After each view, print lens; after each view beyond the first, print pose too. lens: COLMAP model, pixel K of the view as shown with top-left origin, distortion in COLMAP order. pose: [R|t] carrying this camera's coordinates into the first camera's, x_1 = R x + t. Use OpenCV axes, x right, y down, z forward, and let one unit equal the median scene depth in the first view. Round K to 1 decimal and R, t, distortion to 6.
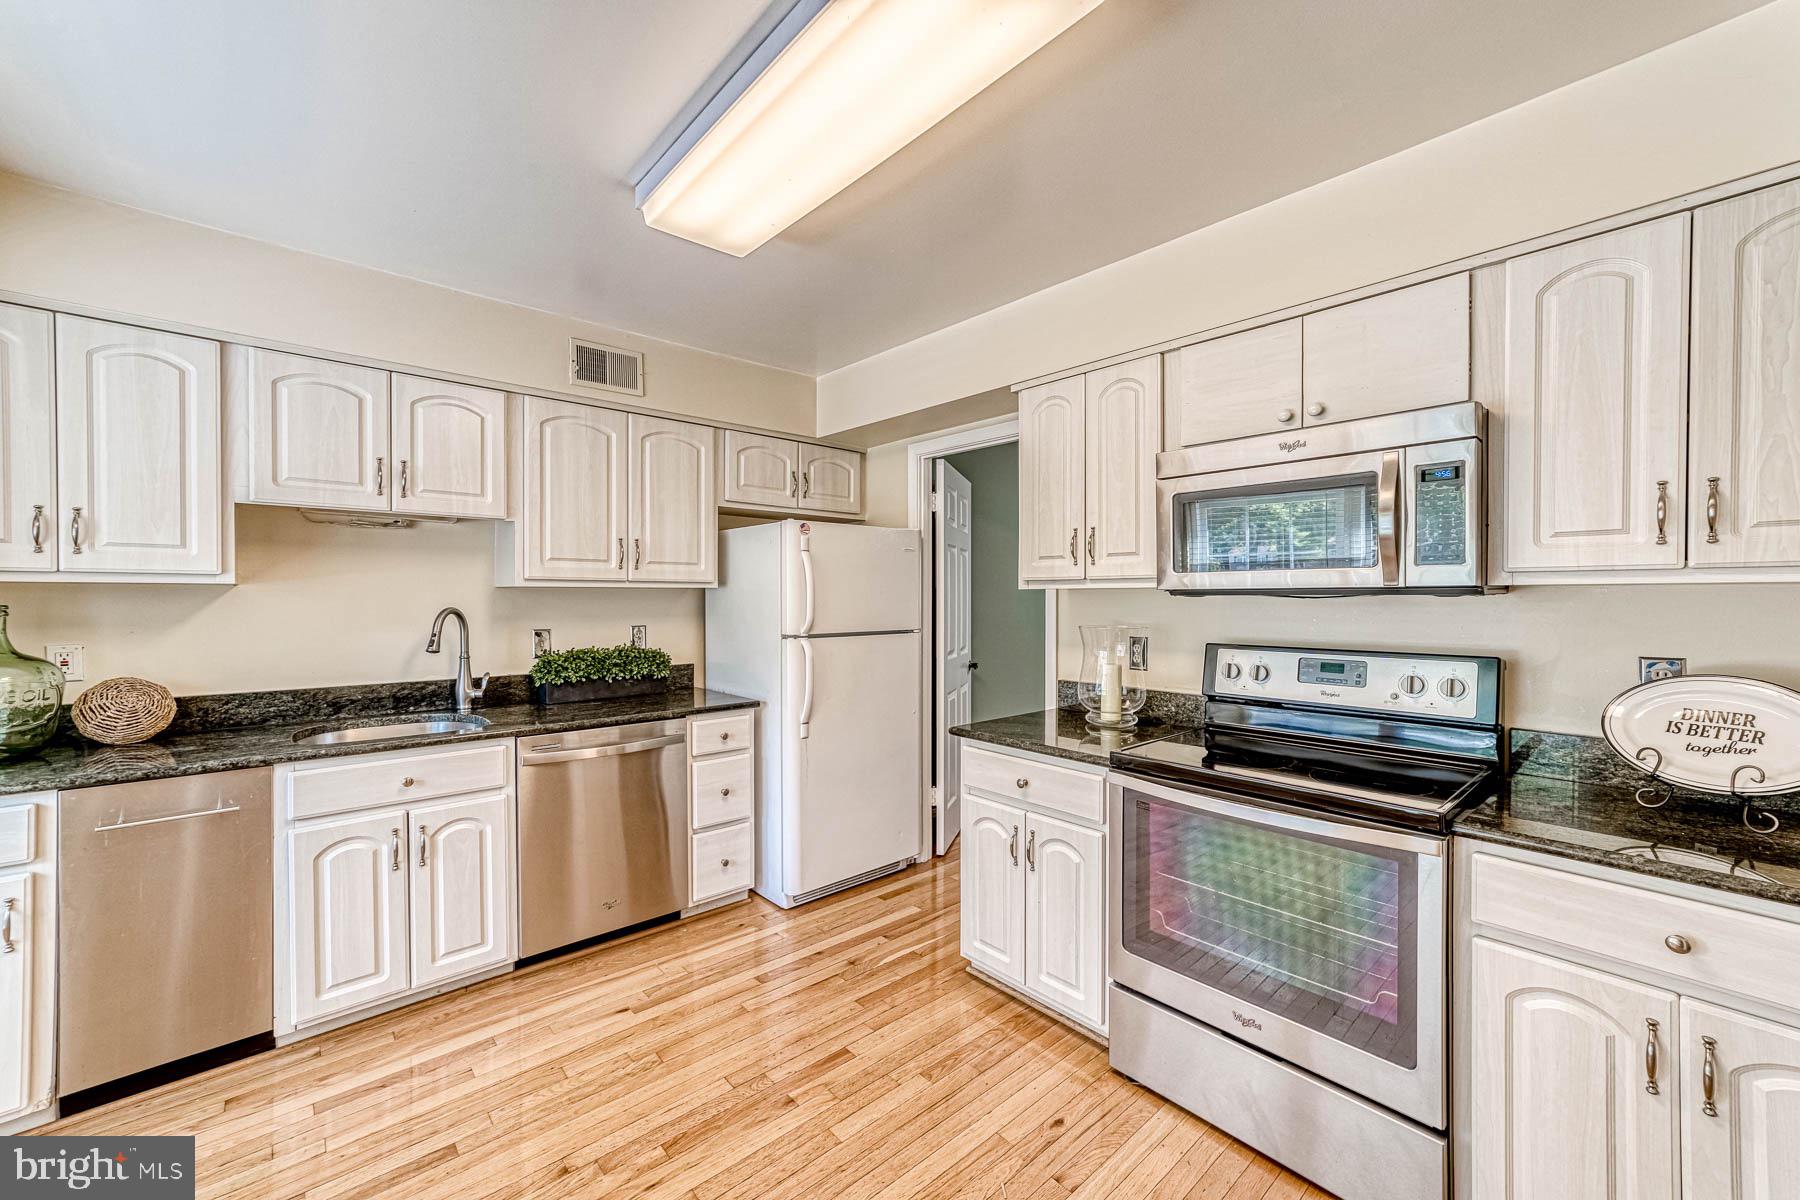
lens RADIAL K [[706.0, 0, 862.1], [0, 706.0, 604.7], [0, 0, 1]] dist [-0.002292, 0.005940]
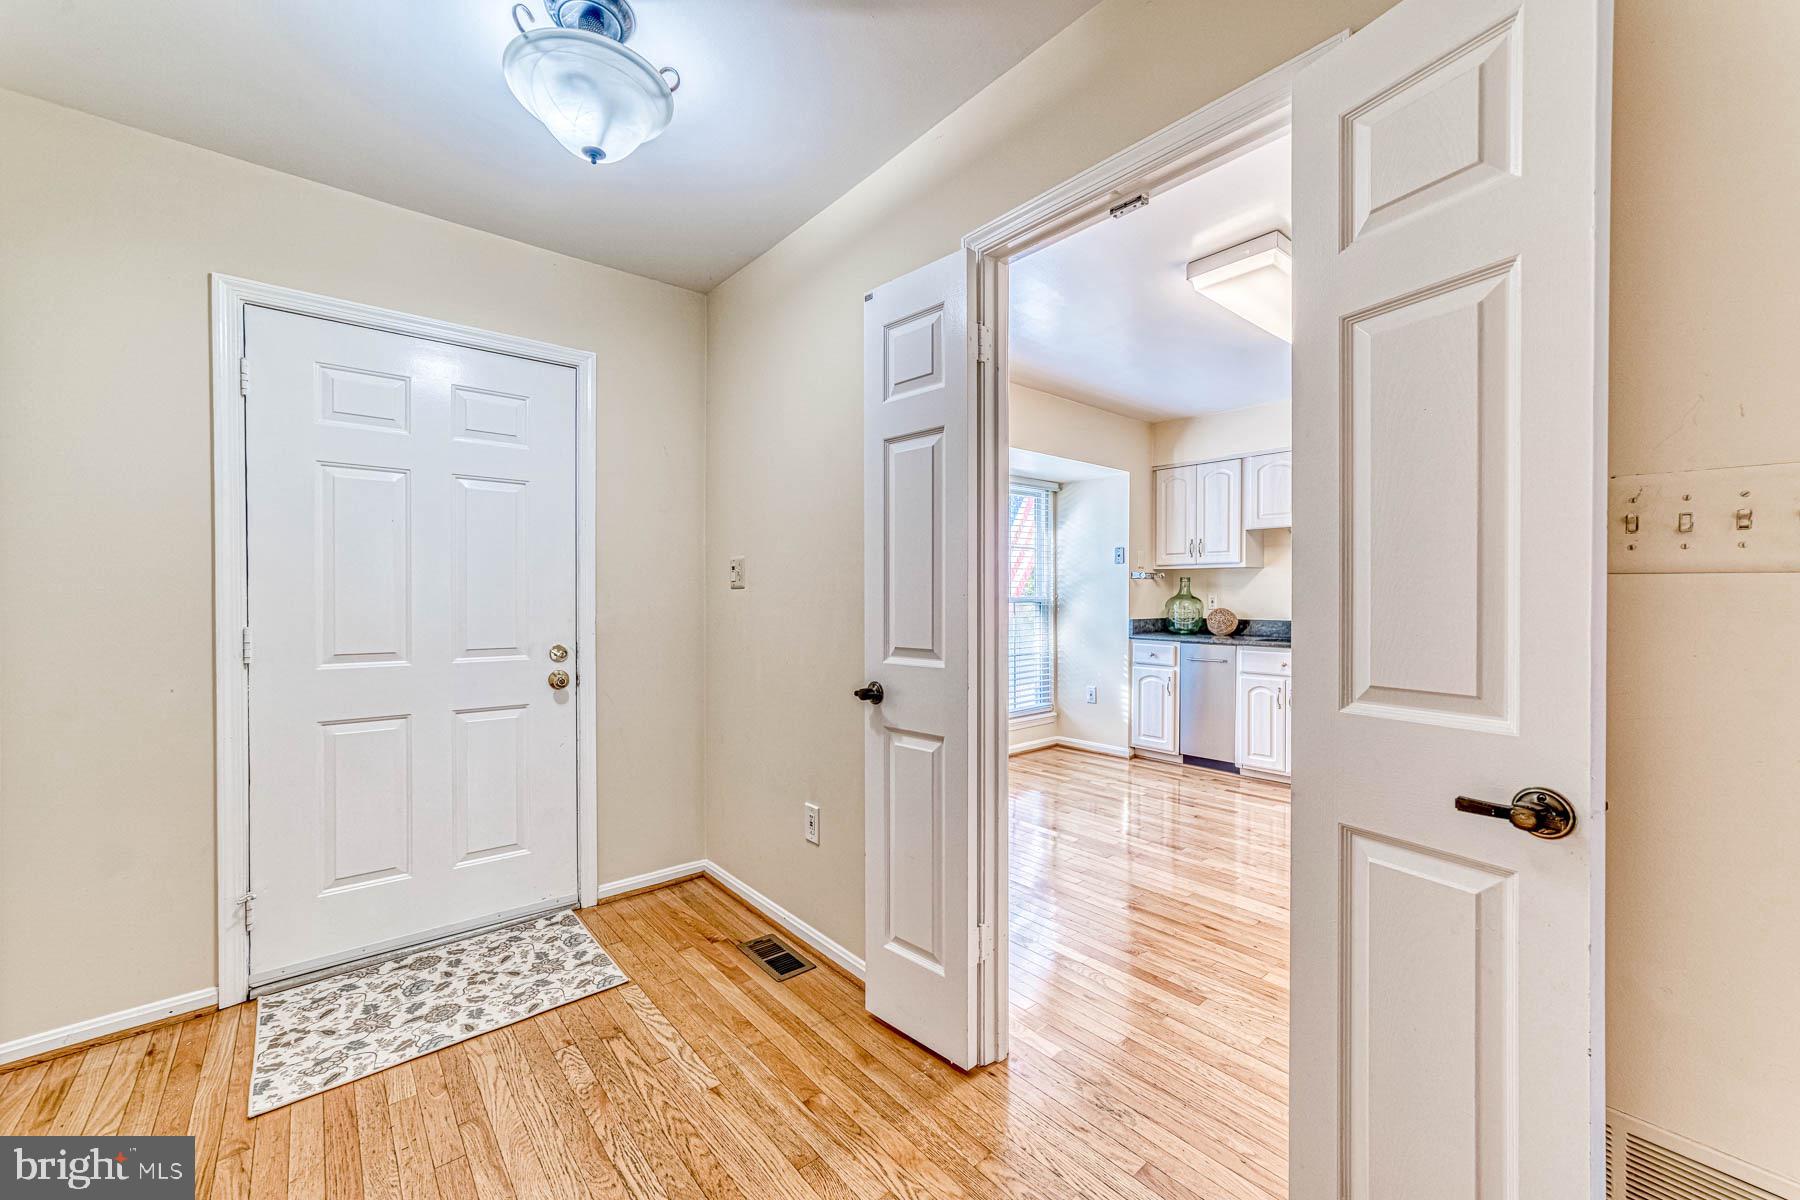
lens RADIAL K [[712.7, 0, 977.7], [0, 712.7, 602.0], [0, 0, 1]] dist [-0.012994, 0.006531]
pose [[0.080512, 0.008907, -0.996714, 1.232987], [-0.008534, 0.999930, 0.008246, 0.067802], [0.996717, 0.007842, 0.080583, -0.008732]]
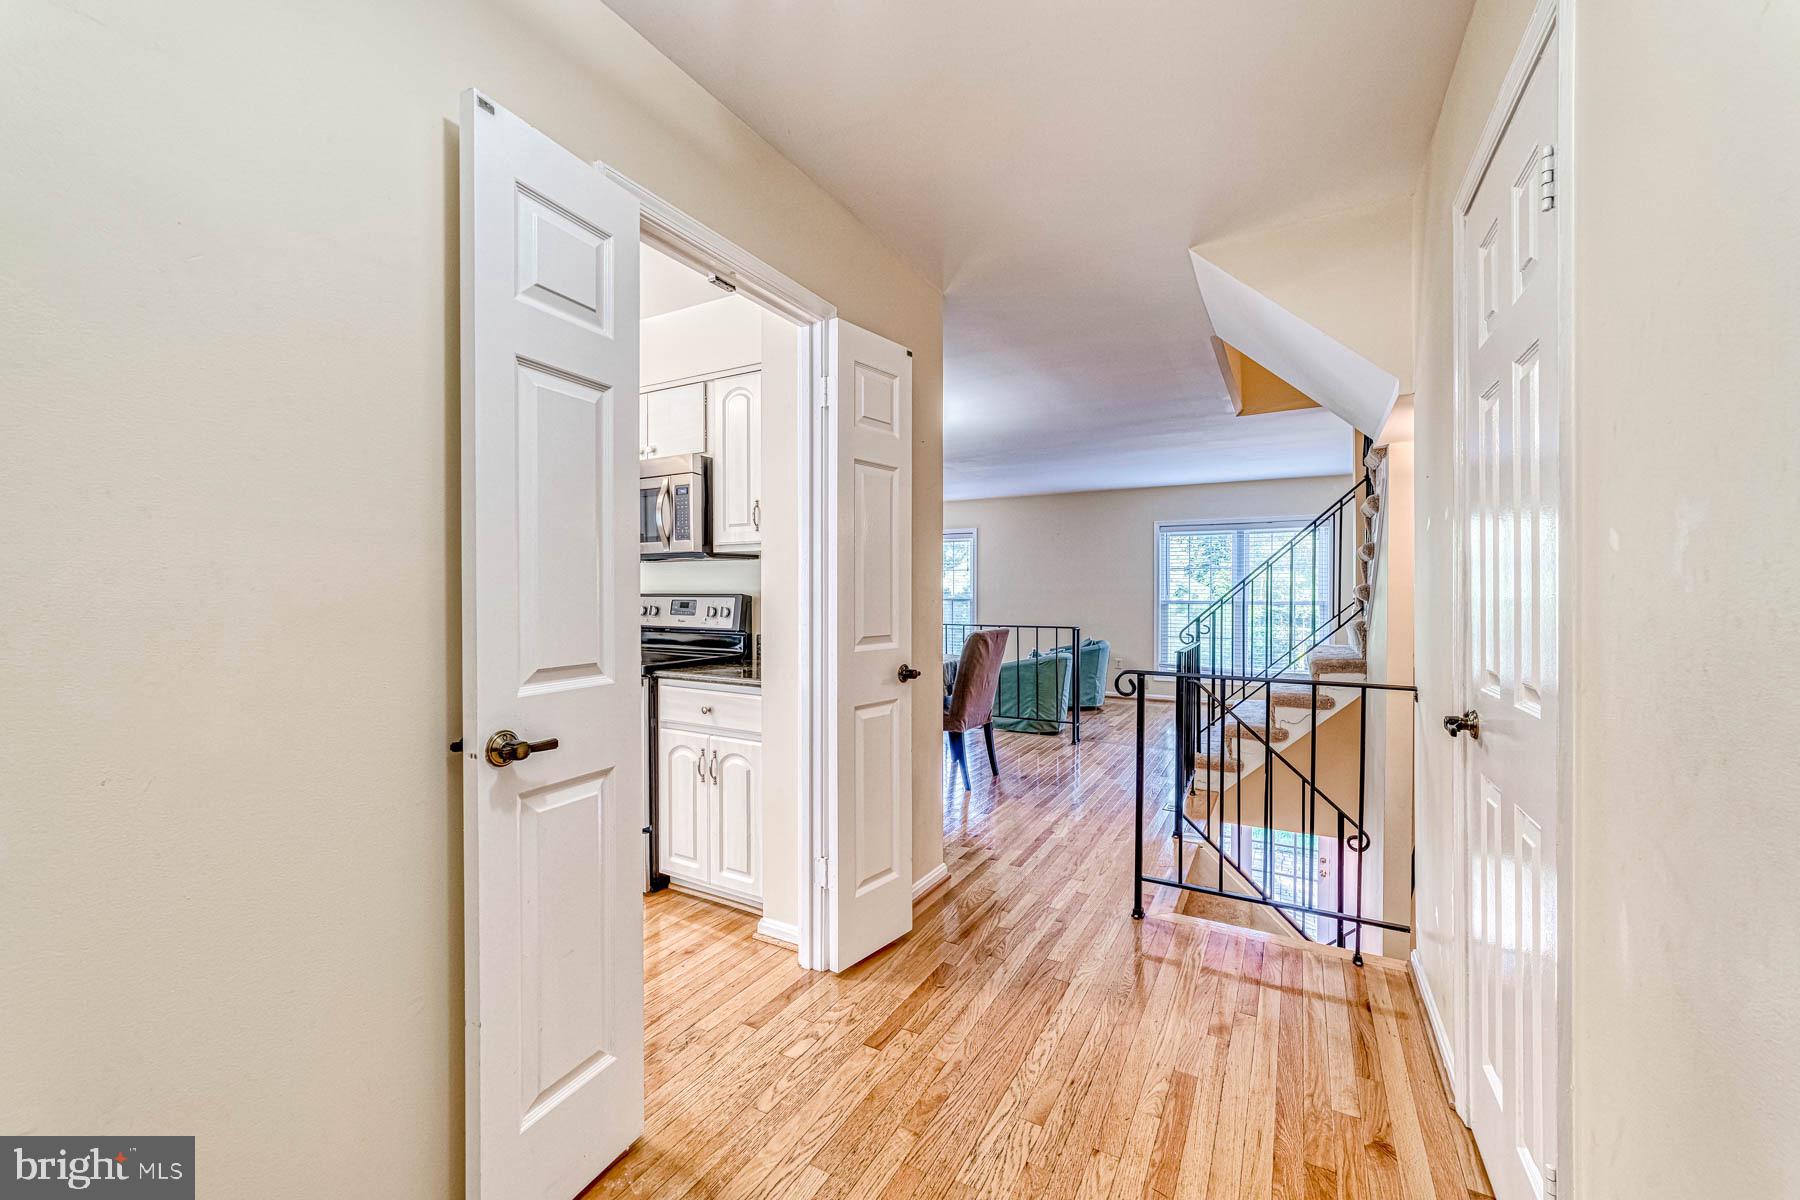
lens RADIAL K [[717.9, 0, 867.8], [0, 717.9, 597.5], [0, 0, 1]] dist [-0.001673, 0.006010]
pose [[0.938340, -0.000162, 0.345713, 0.446413], [0.002081, 0.999984, -0.005178, 0.074207], [-0.345707, 0.005578, 0.938326, -0.664441]]
